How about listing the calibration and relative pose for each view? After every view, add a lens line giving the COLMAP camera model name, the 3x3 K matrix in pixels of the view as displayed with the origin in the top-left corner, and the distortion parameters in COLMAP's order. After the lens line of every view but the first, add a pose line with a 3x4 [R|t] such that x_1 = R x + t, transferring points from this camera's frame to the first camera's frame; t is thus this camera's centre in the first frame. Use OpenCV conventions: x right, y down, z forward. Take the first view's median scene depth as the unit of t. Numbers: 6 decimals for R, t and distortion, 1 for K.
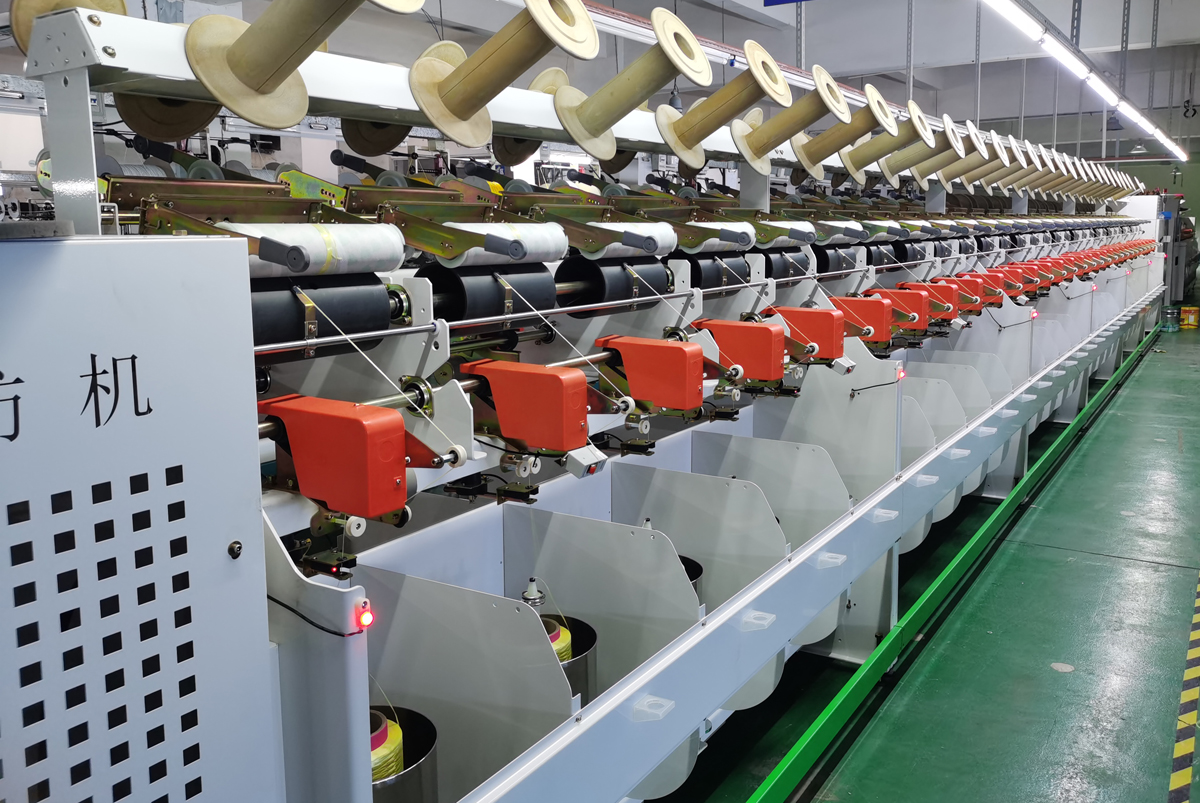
lens RADIAL K [[1002.7, 0, 649.9], [0, 1002.7, 350.7], [0, 0, 1]] dist [0.034201, 0.001880]
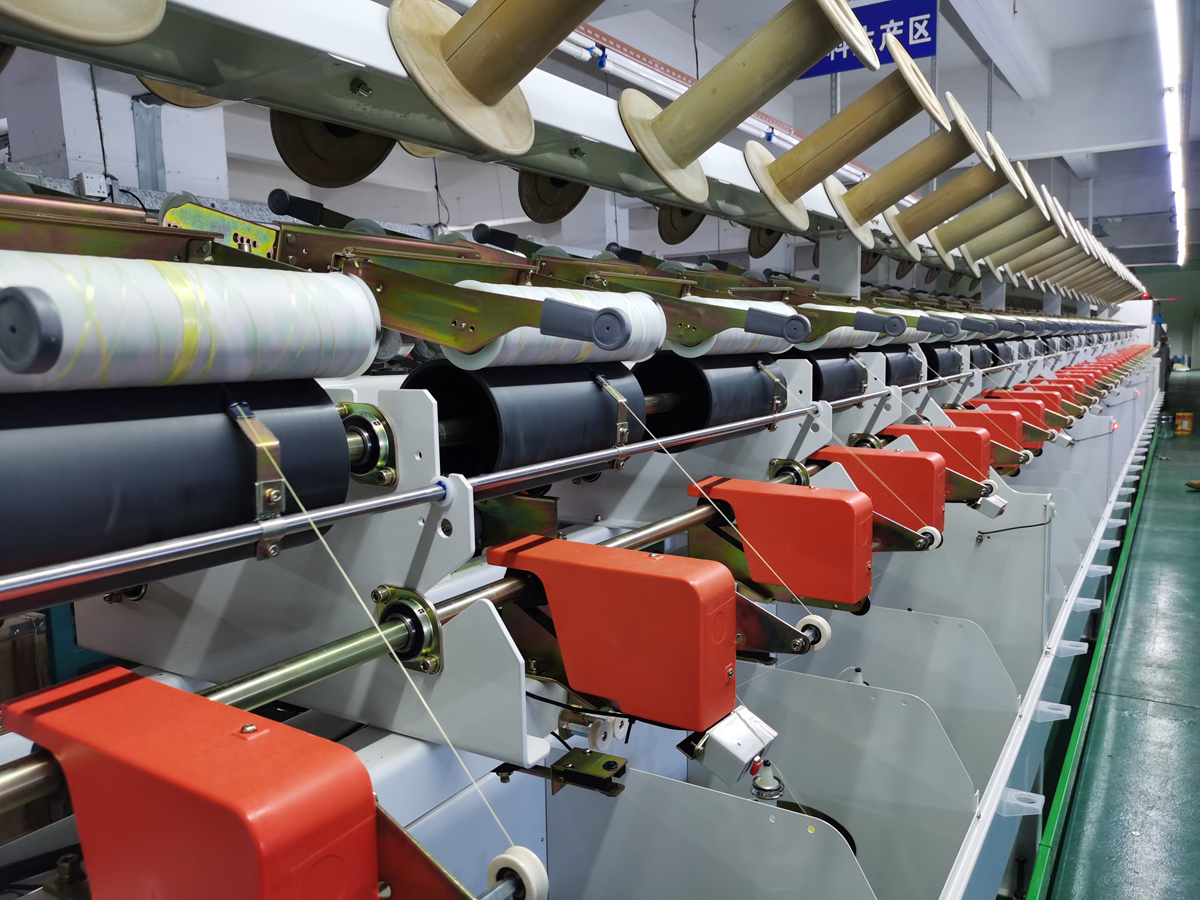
lens RADIAL K [[918.1, 0, 596.7], [0, 918.1, 447.6], [0, 0, 1]] dist [0.033002, -0.003077]
pose [[0.999619, -0.012324, -0.024688, -0.101687], [0.012045, 0.999862, -0.011415, -0.030242], [0.024825, 0.011113, 0.999630, 0.439878]]
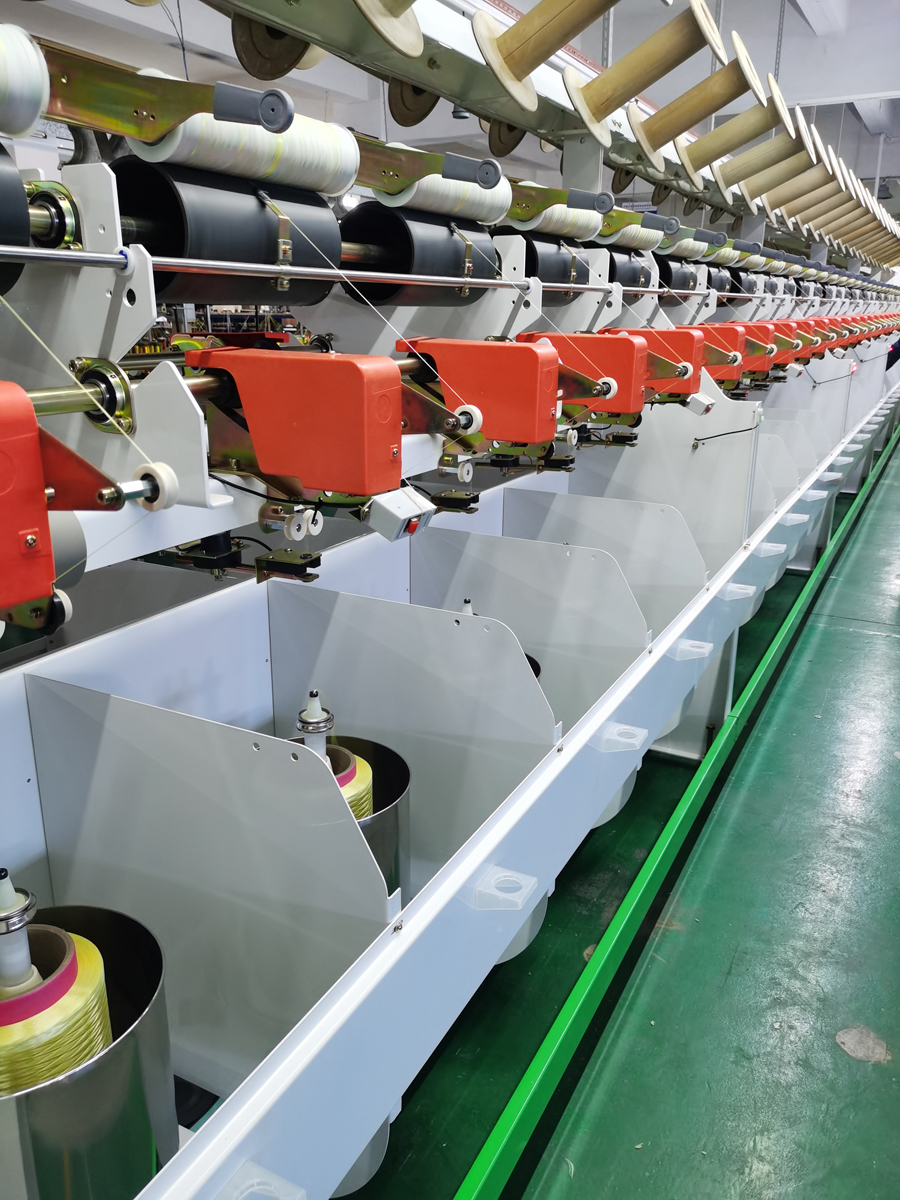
lens RADIAL K [[918.1, 0, 448.1], [0, 918.1, 592.0], [0, 0, 1]] dist [0.033002, -0.003077]
pose [[0.998936, -0.003255, 0.045999, -0.050876], [-0.004580, 0.985570, 0.169205, 0.052792], [-0.045886, -0.169236, 0.984507, 0.372102]]
